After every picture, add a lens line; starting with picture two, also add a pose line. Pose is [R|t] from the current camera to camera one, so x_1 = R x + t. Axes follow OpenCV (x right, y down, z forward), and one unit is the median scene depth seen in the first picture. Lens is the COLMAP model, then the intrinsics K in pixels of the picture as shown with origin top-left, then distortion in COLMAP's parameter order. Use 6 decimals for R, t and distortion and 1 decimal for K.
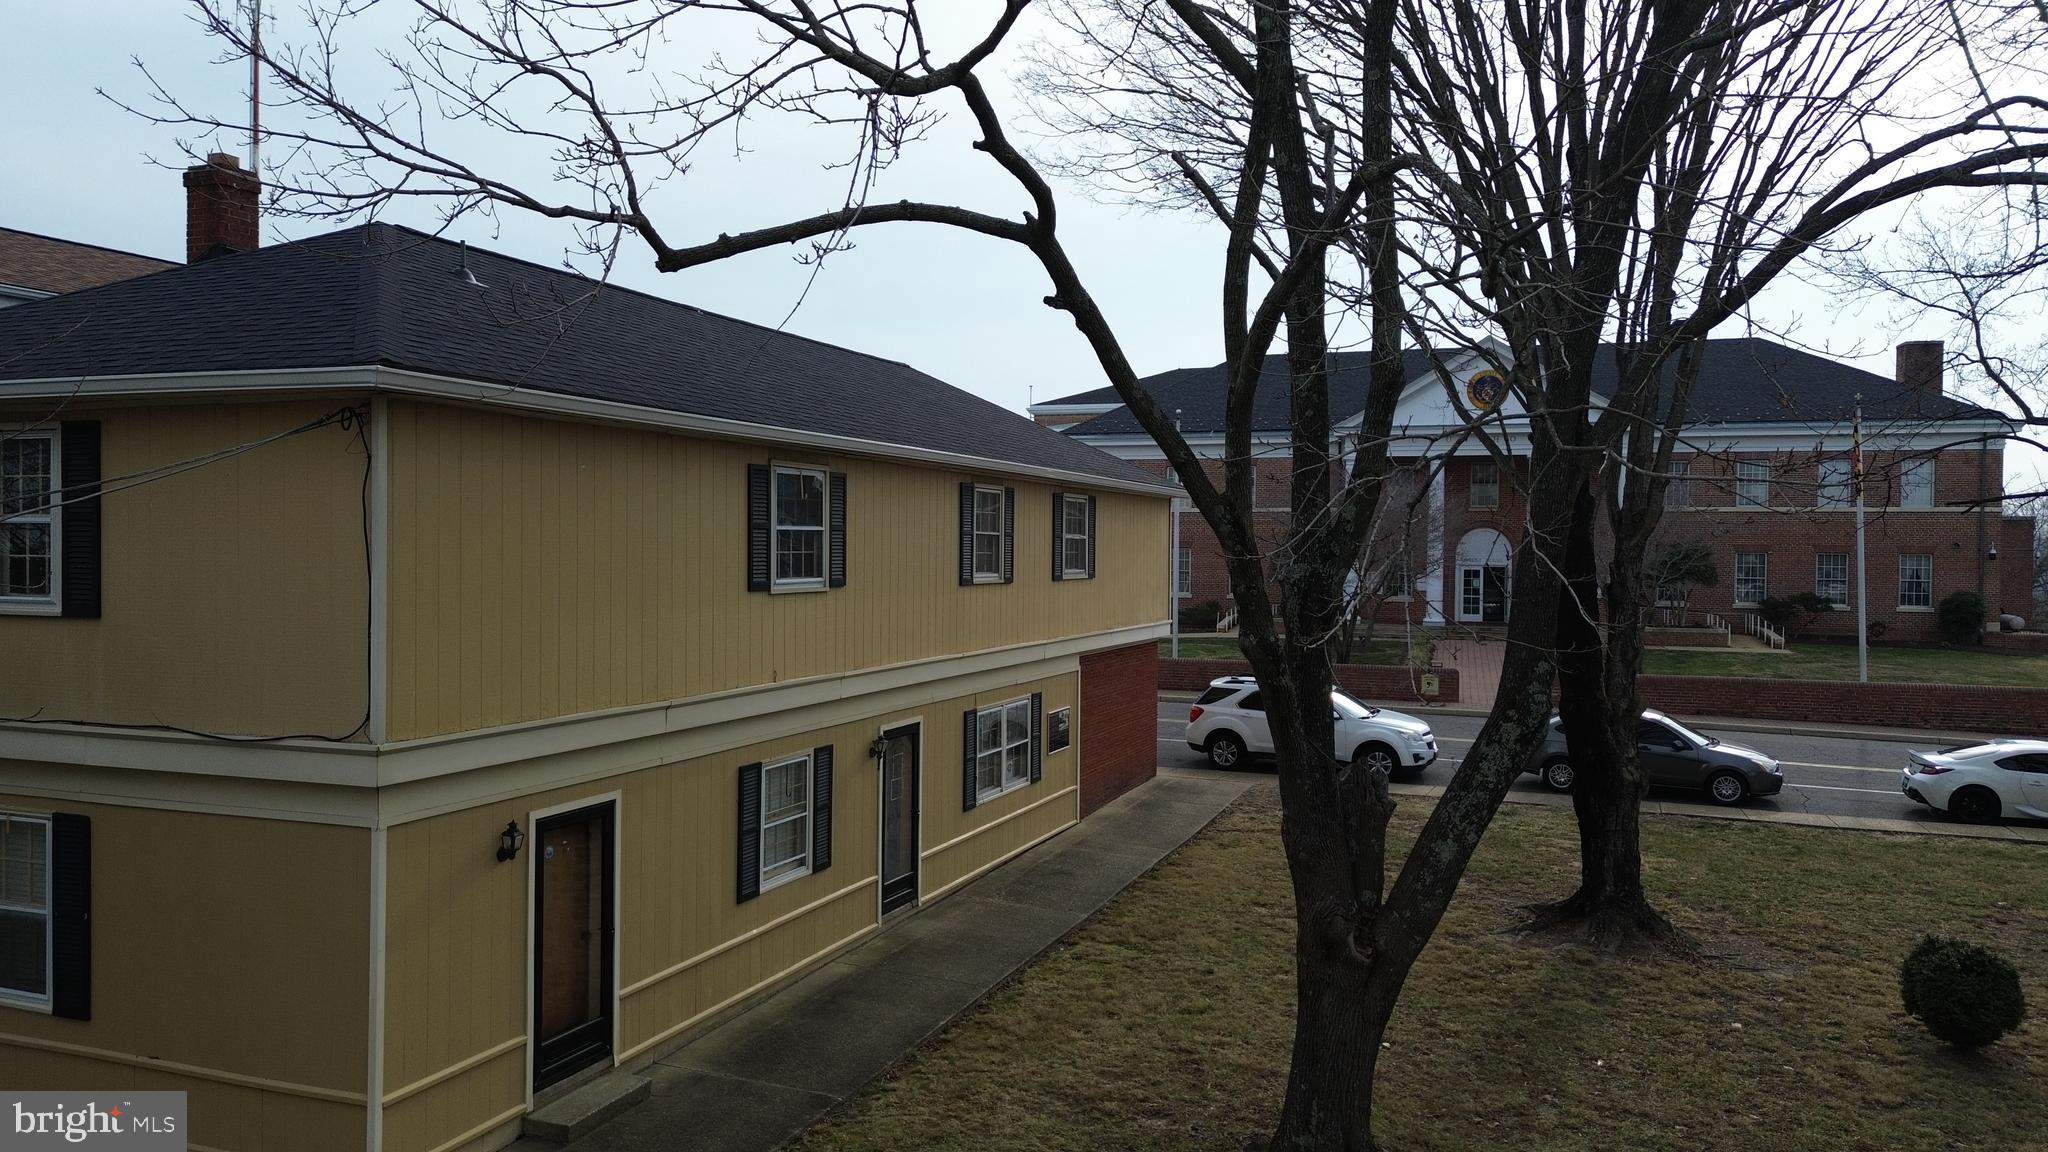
lens RADIAL K [[1475.8, 0, 1027.2], [0, 1475.8, 563.8], [0, 0, 1]] dist [0.078633, -0.077881]
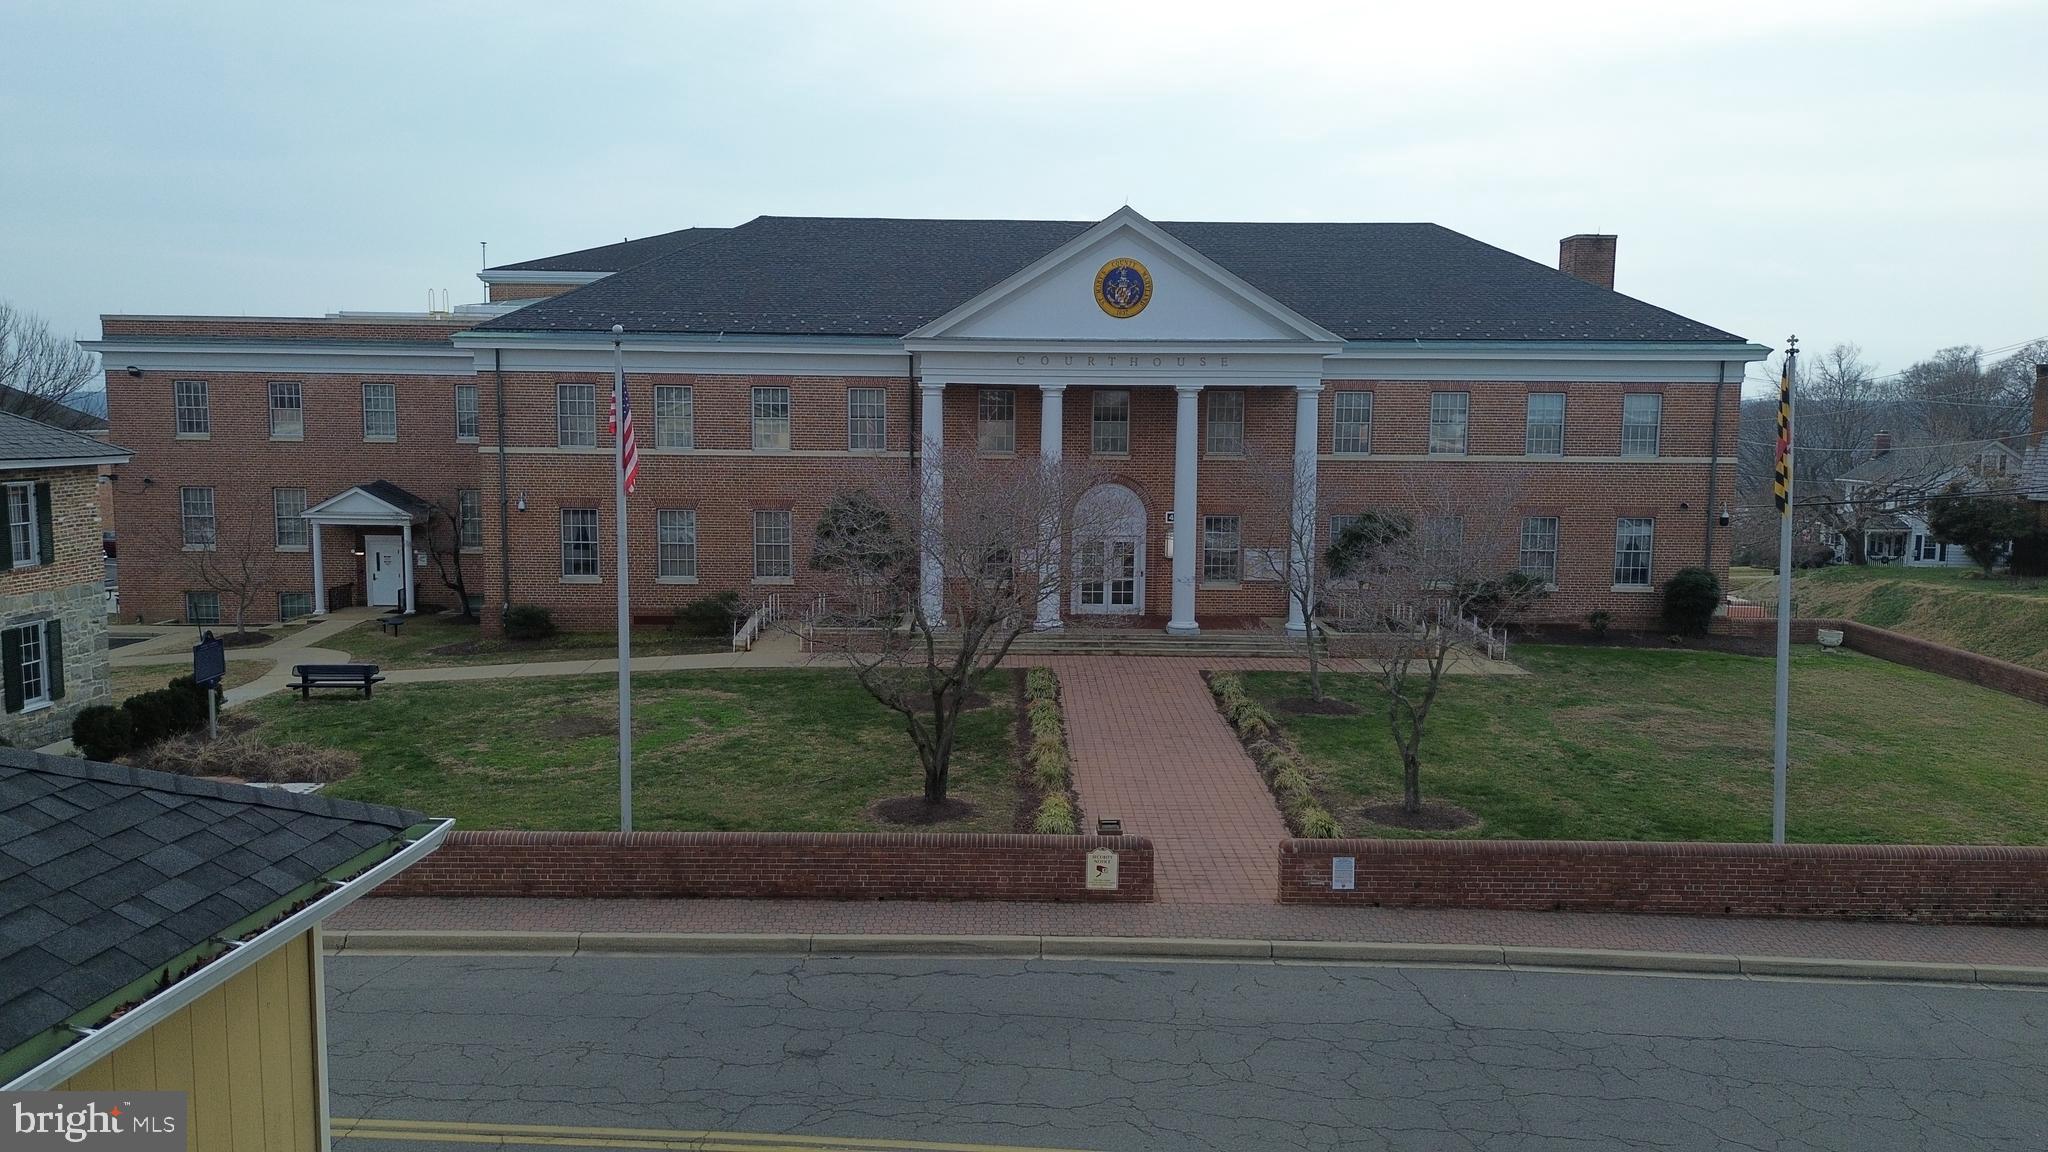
lens RADIAL K [[1475.8, 0, 1015.8], [0, 1475.8, 584.5], [0, 0, 1]] dist [0.078633, -0.077881]
pose [[0.958031, -0.030774, 0.285009, 0.064257], [0.000648, 0.994451, 0.105199, -0.053354], [-0.286664, -0.100600, 0.952735, 0.353659]]
